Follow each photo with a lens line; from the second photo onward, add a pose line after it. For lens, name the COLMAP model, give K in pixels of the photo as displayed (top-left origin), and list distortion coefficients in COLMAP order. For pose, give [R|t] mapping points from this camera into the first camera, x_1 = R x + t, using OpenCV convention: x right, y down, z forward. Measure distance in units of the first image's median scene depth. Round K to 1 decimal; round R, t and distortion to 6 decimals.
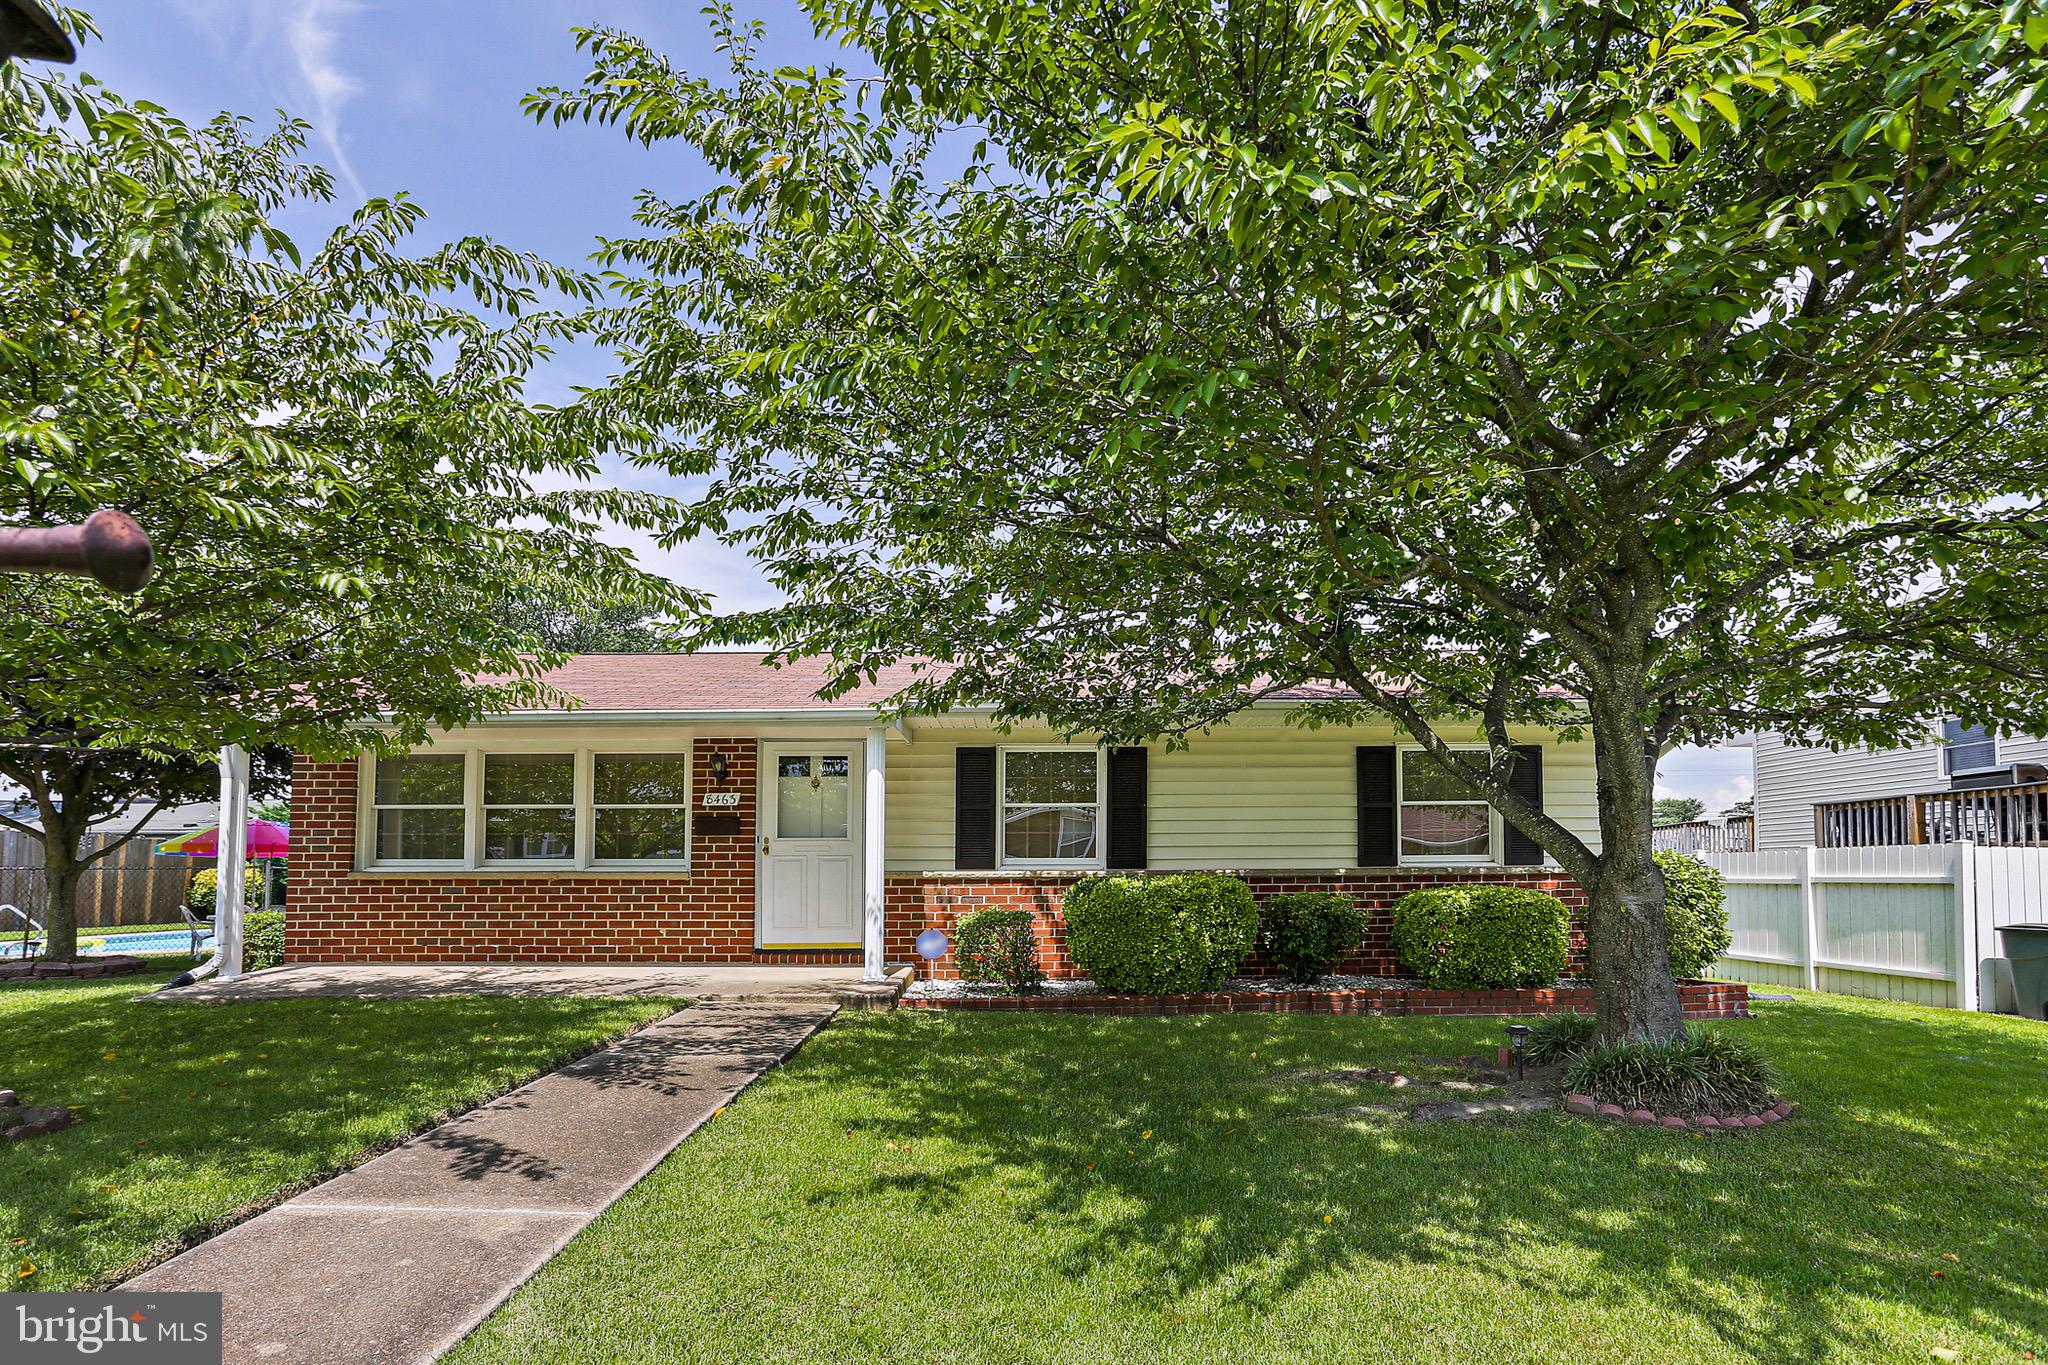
lens RADIAL K [[1004.9, 0, 1019.7], [0, 1004.9, 663.2], [0, 0, 1]] dist [-0.016266, 0.011723]
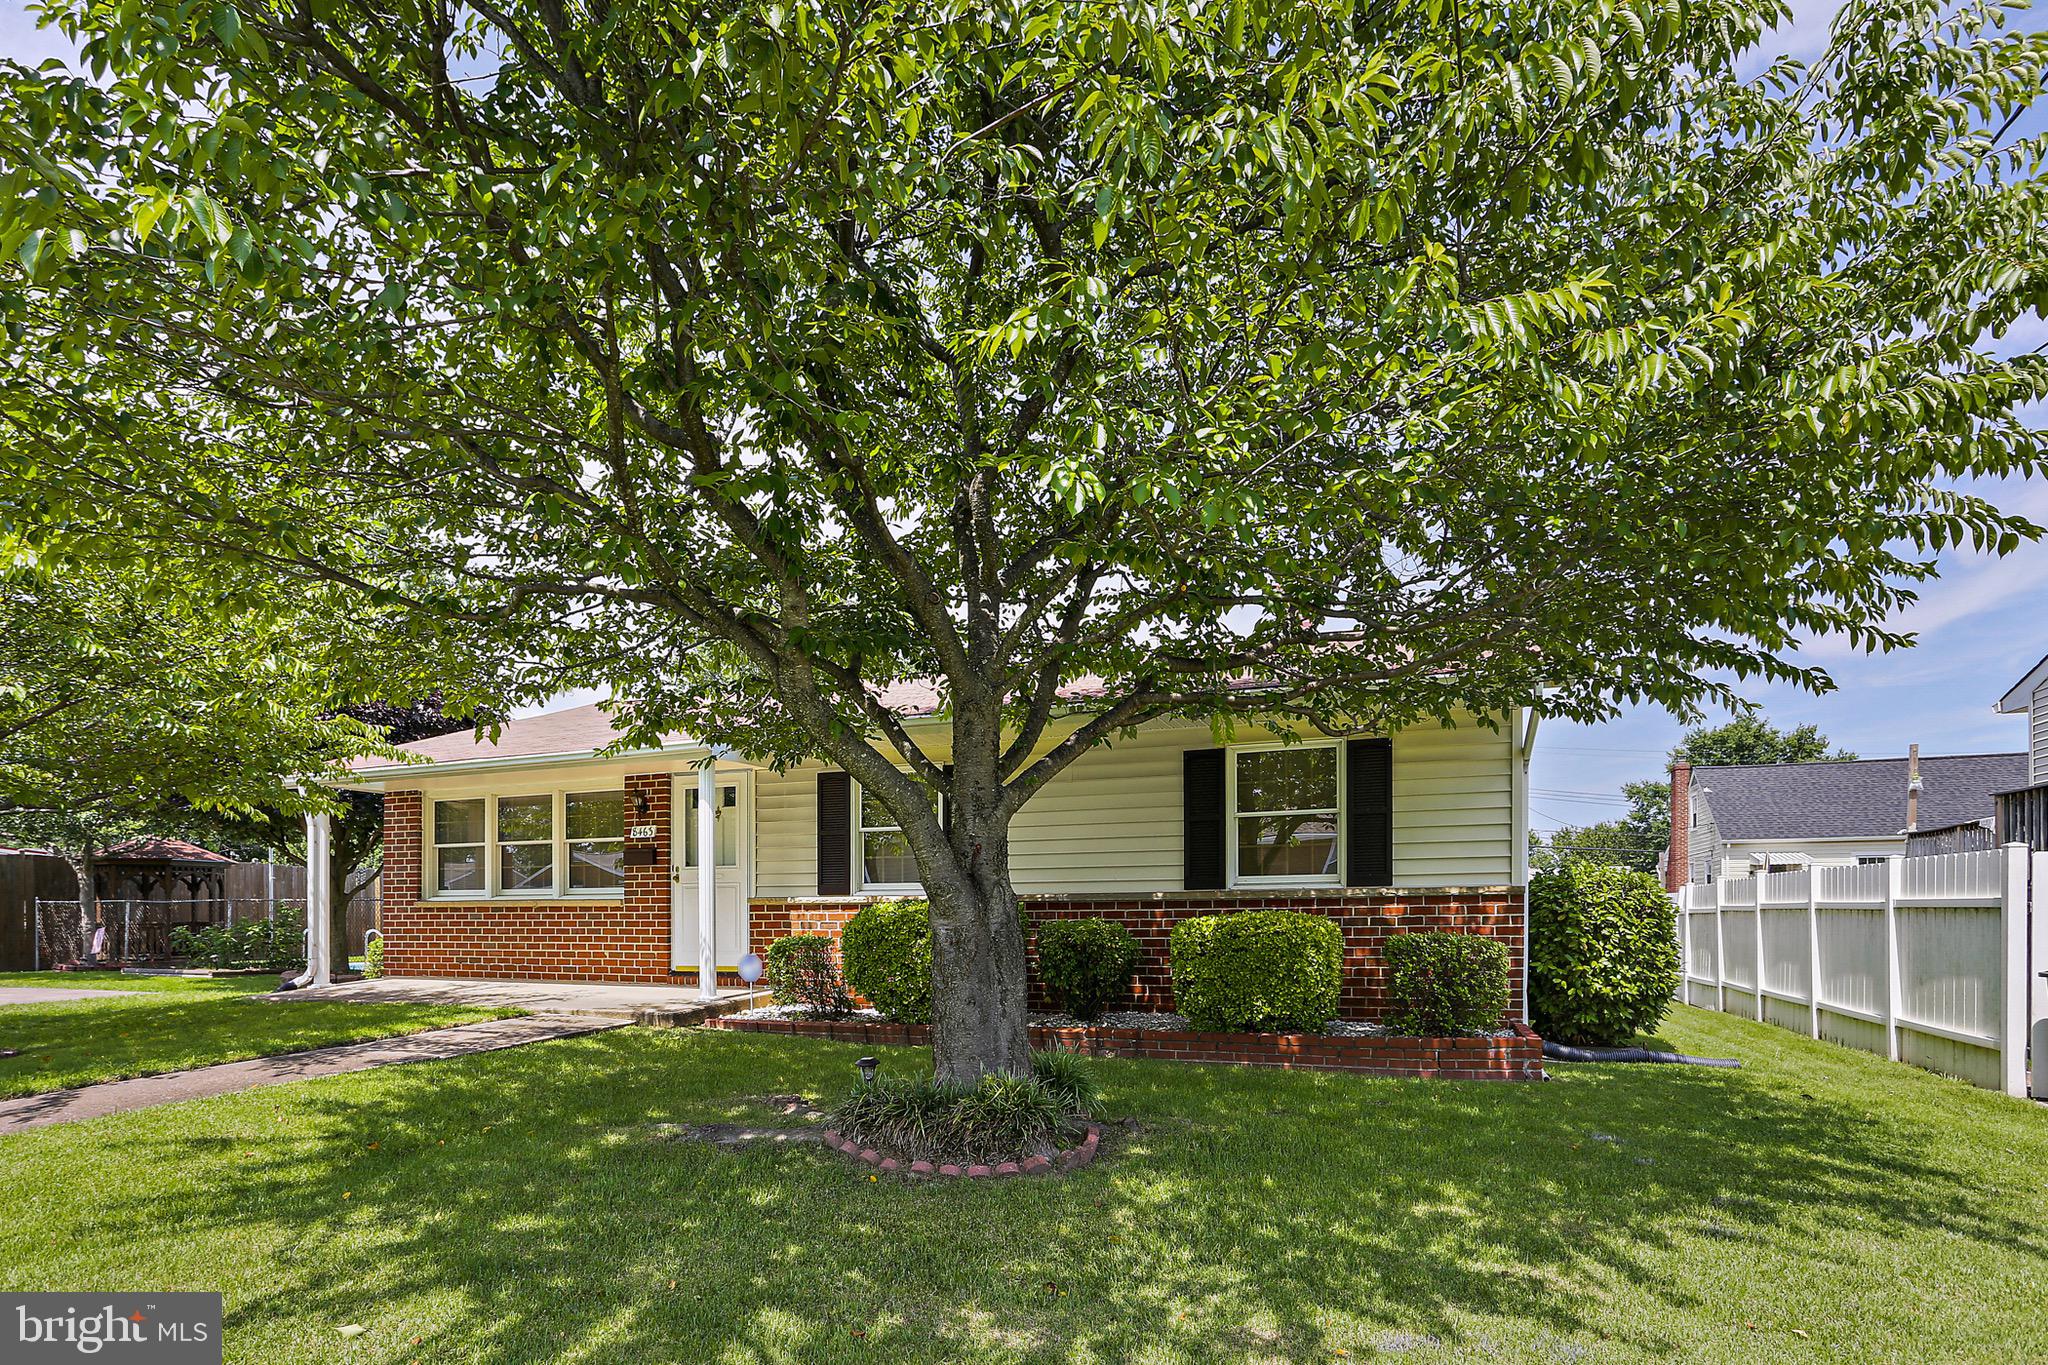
lens RADIAL K [[1159.7, 0, 1023.8], [0, 1159.7, 666.1], [0, 0, 1]] dist [-0.008463, 0.001865]
pose [[0.916743, -0.084321, -0.390476, 0.598480], [0.089545, 0.995971, -0.004844, 0.001317], [0.389311, -0.030524, 0.920600, 0.020538]]
